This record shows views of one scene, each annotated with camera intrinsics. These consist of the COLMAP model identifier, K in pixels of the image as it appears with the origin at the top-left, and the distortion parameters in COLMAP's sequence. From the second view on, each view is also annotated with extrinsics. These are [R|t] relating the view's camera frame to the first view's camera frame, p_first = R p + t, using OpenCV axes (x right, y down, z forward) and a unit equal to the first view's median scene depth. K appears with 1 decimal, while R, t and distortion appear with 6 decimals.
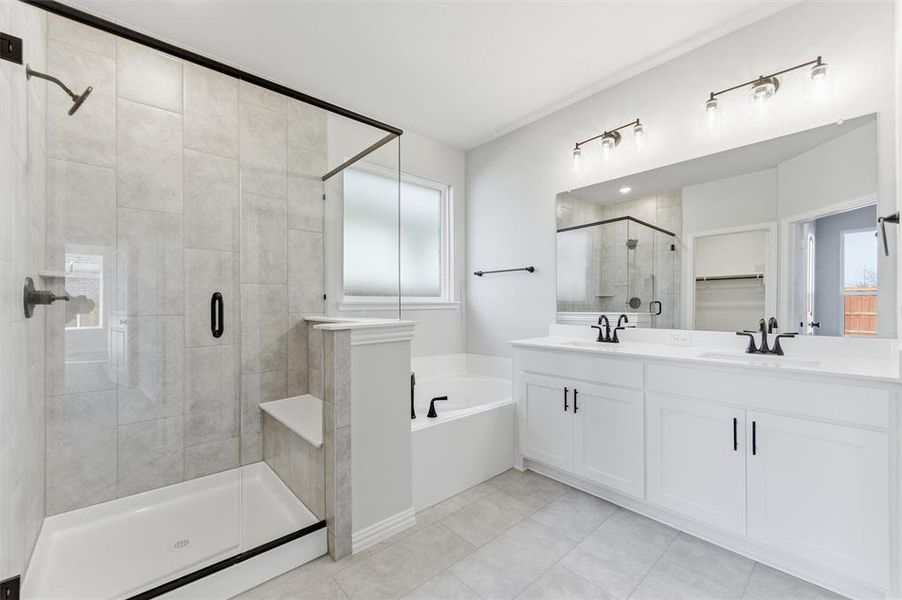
lens RADIAL K [[372.0, 0, 445.7], [0, 372.0, 298.6], [0, 0, 1]] dist [-0.001300, -0.000033]
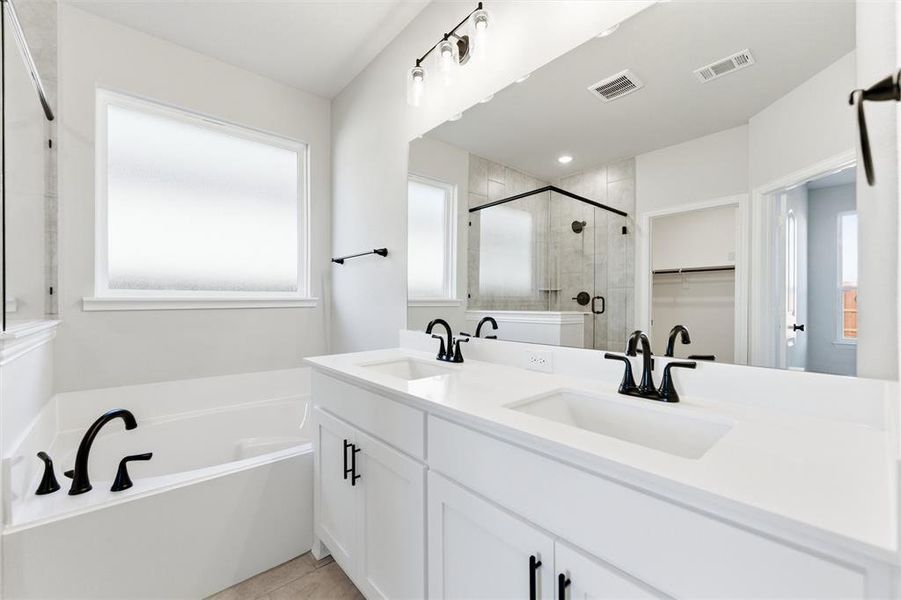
lens RADIAL K [[370.1, 0, 451.2], [0, 370.1, 295.0], [0, 0, 1]] dist [-0.000873, 0.000019]
pose [[0.999965, -0.000015, -0.008332, 0.292176], [0.000026, 0.999999, 0.001408, 0.001862], [0.008332, -0.001408, 0.999964, 0.235848]]
